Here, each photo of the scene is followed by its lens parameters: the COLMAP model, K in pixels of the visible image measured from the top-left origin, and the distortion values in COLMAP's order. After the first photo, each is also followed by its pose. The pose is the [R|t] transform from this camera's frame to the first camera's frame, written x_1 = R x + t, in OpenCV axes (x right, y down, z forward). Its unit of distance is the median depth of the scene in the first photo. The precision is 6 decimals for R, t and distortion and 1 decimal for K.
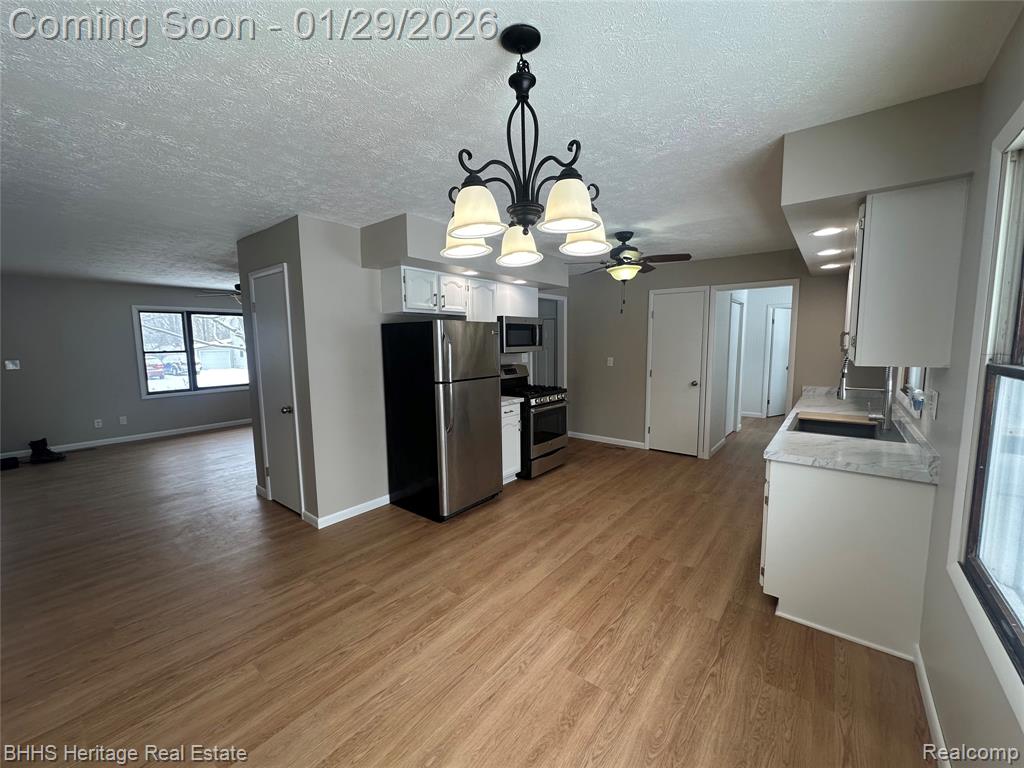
lens RADIAL K [[406.5, 0, 507.3], [0, 406.5, 384.6], [0, 0, 1]] dist [-0.004113, -0.000241]
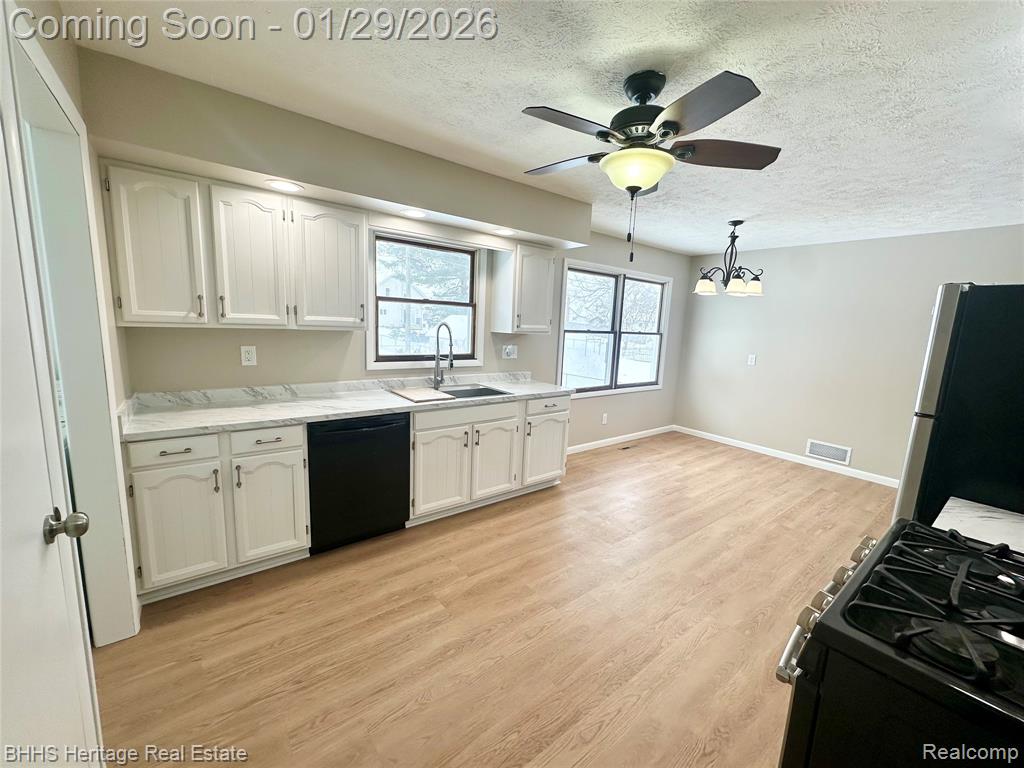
lens RADIAL K [[406.5, 0, 506.2], [0, 406.5, 387.7], [0, 0, 1]] dist [-0.004113, -0.000241]
pose [[-0.972330, -0.068349, 0.223390, 0.418475], [-0.009627, 0.967153, 0.254012, -0.203870], [-0.233414, 0.244833, -0.941050, 2.032349]]
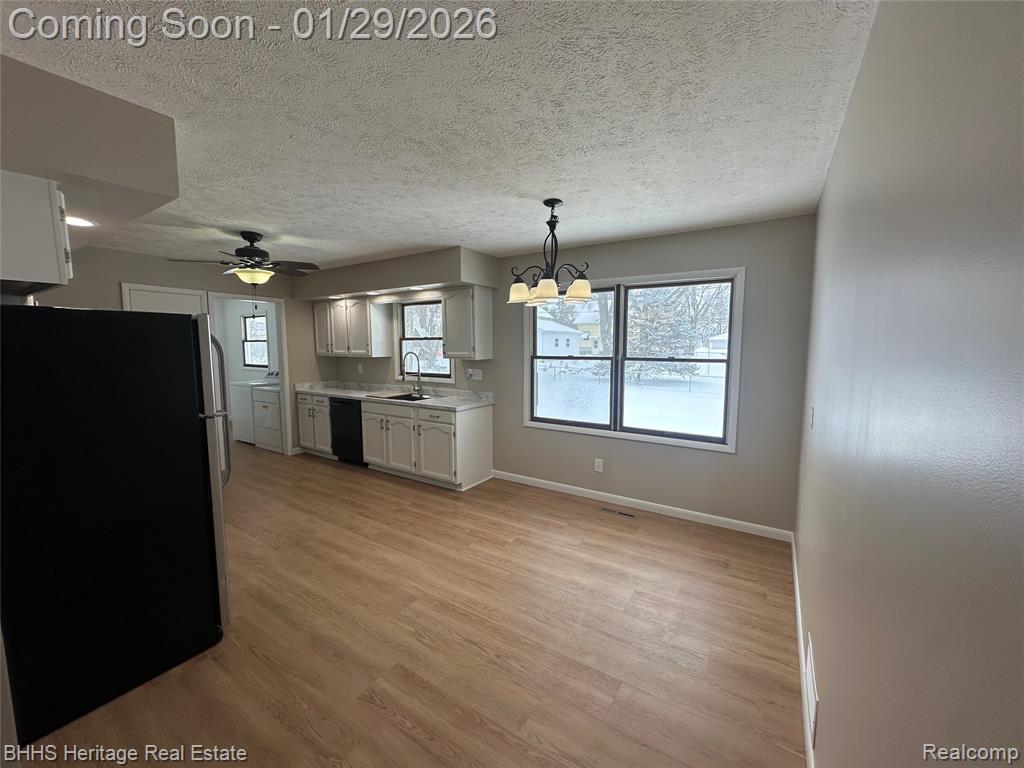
lens RADIAL K [[406.5, 0, 513.6], [0, 406.5, 388.1], [0, 0, 1]] dist [-0.004113, -0.000241]
pose [[-0.105329, -0.096820, 0.989713, -0.962649], [0.102663, 0.988872, 0.107664, -0.077450], [-0.989124, 0.112948, -0.094217, 0.697230]]
